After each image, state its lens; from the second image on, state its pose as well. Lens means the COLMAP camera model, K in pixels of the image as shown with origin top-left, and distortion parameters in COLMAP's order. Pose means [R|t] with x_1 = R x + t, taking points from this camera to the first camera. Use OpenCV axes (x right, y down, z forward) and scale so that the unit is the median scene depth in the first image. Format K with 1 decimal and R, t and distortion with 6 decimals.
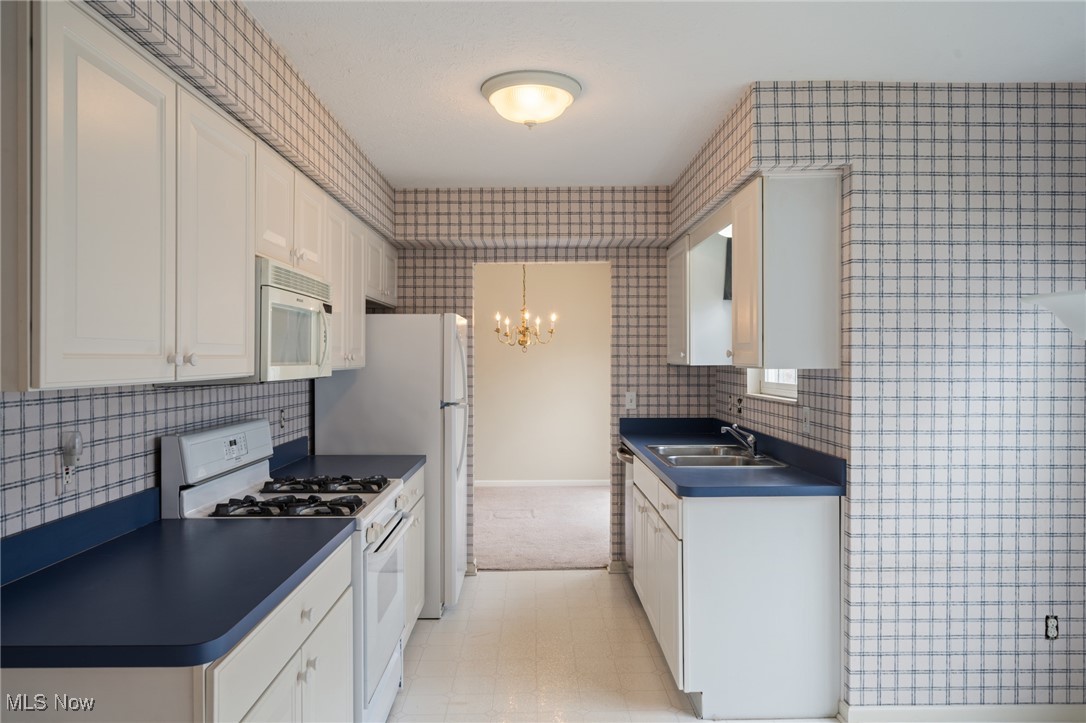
lens RADIAL K [[723.4, 0, 543.0], [0, 723.4, 361.5], [0, 0, 1]] dist [-0.002576, -0.000378]
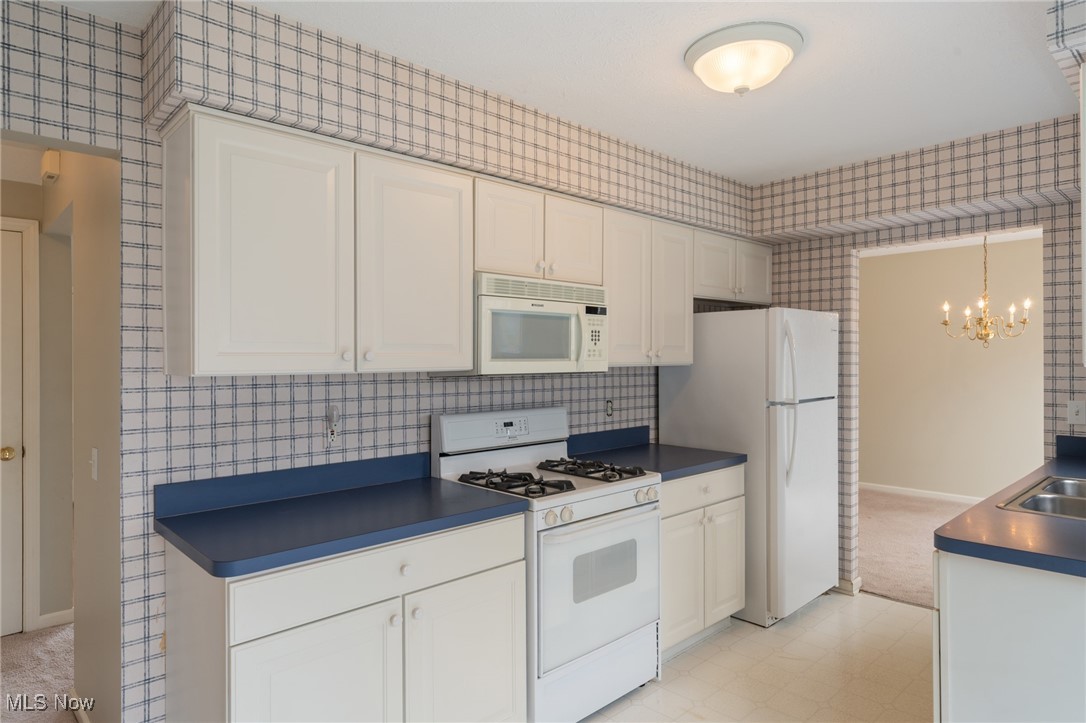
lens RADIAL K [[643.0, 0, 542.7], [0, 643.0, 355.8], [0, 0, 1]] dist [0.004261, -0.000283]
pose [[0.678648, -0.001715, -0.734462, 0.252430], [-0.001196, 0.999993, -0.003441, -0.000275], [0.734463, 0.003214, 0.678641, 0.181832]]
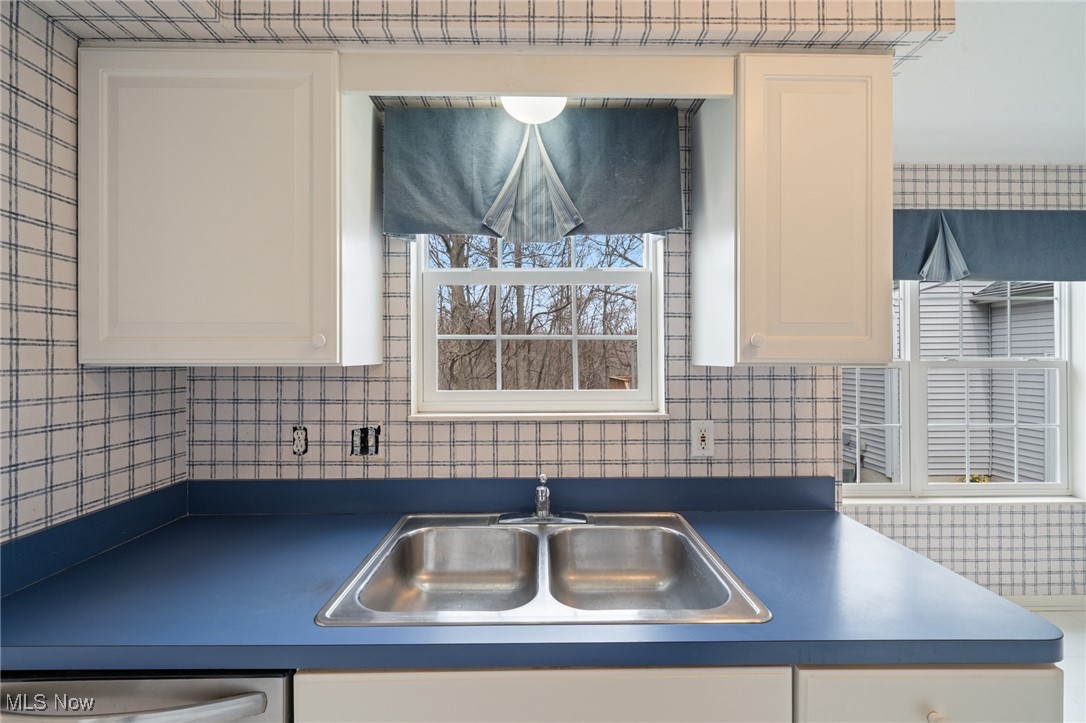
lens RADIAL K [[436.9, 0, 539.8], [0, 436.9, 357.1], [0, 0, 1]] dist [-0.000337, -0.000184]
pose [[0.004122, 0.006166, 0.999972, -0.045740], [0.005623, 0.999965, -0.006189, 0.002135], [-0.999976, 0.005648, 0.004087, 0.837305]]
